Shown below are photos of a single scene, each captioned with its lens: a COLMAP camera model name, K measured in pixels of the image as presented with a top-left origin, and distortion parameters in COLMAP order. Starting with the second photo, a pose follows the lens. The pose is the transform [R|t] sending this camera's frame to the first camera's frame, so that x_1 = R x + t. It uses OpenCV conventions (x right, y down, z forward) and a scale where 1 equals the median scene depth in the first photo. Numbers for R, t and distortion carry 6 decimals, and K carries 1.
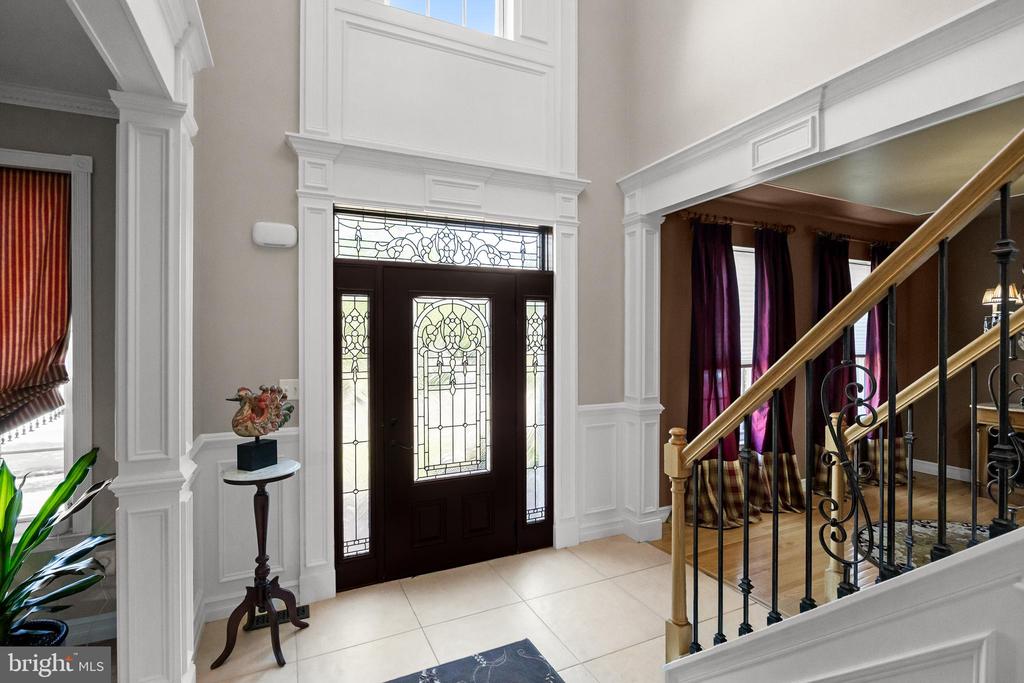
lens RADIAL K [[490.9, 0, 509.4], [0, 490.9, 343.2], [0, 0, 1]] dist [0.004948, 0.000180]
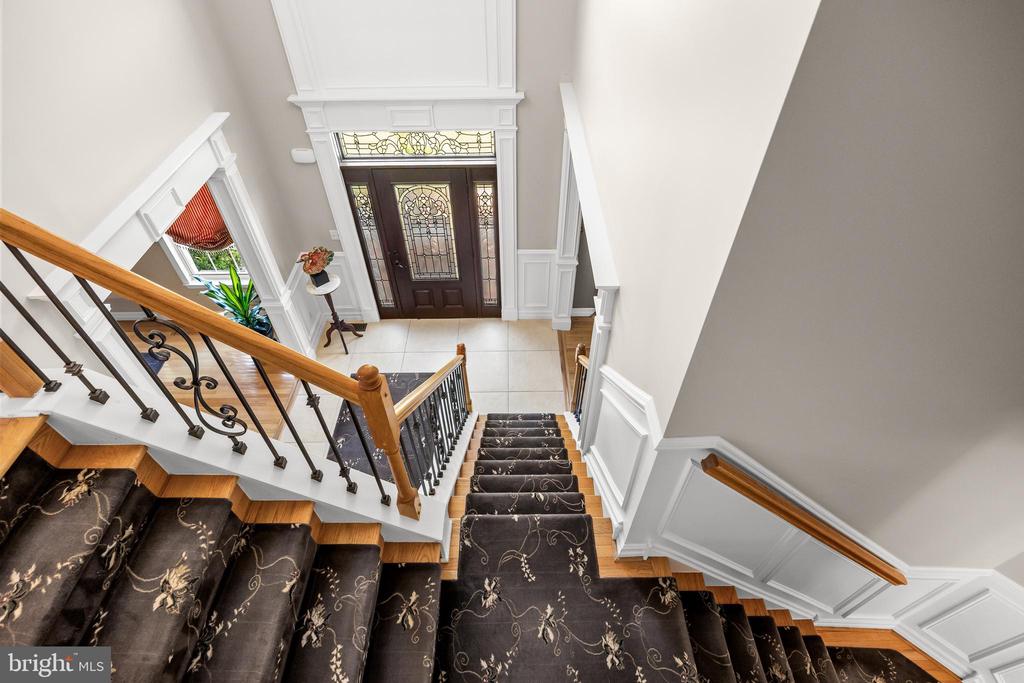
lens RADIAL K [[501.7, 0, 512.6], [0, 501.7, 345.0], [0, 0, 1]] dist [-0.019698, 0.000912]
pose [[0.910609, 0.295883, -0.288521, 0.709876], [-0.001011, 0.699737, 0.714400, -0.826786], [0.413268, -0.650247, 0.637486, -0.165621]]
